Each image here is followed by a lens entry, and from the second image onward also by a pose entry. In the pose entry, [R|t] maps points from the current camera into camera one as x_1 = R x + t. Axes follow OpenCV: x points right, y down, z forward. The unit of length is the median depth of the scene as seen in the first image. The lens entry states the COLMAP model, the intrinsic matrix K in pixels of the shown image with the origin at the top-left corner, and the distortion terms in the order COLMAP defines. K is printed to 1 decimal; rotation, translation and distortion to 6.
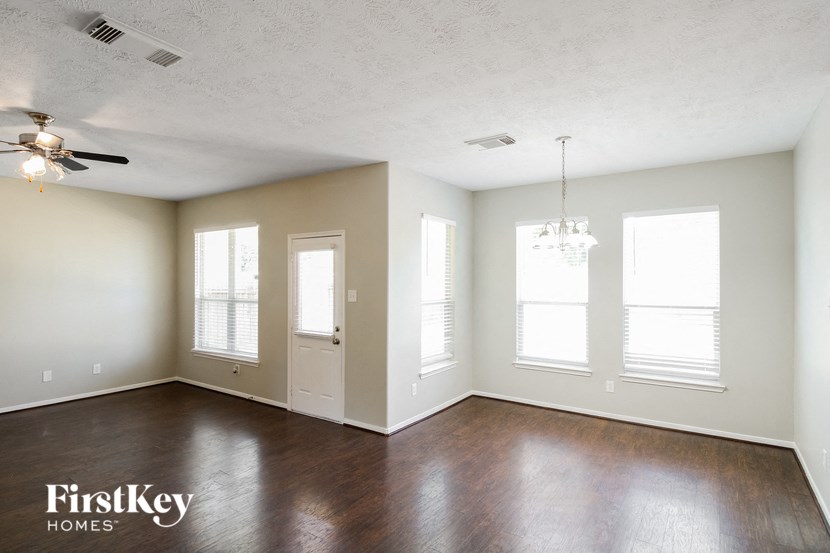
lens RADIAL K [[439.7, 0, 414.2], [0, 439.7, 289.2], [0, 0, 1]] dist [0.002973, 0.000664]
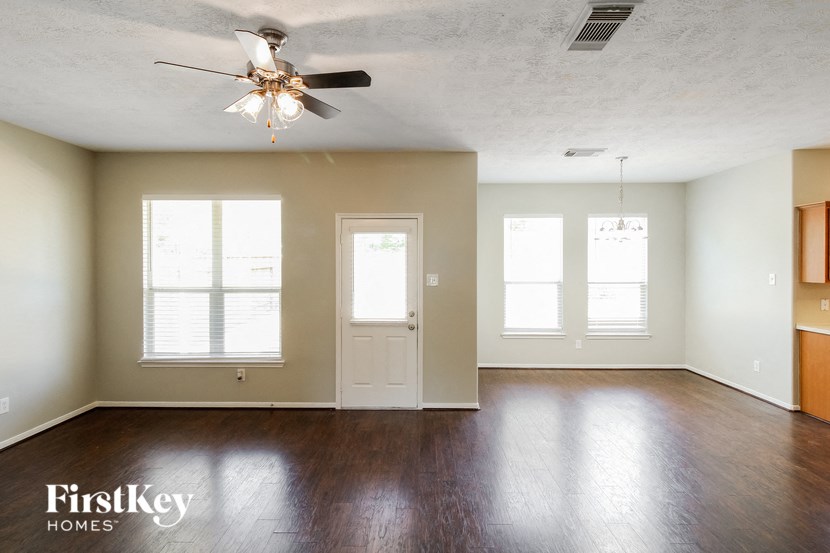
lens RADIAL K [[436.3, 0, 415.0], [0, 436.3, 276.5], [0, 0, 1]] dist [0.004000, 0.000070]
pose [[0.829959, -0.017261, 0.557557, -0.661841], [0.011391, 0.999837, 0.013997, -0.006637], [-0.557708, -0.005266, 0.830020, 0.176800]]
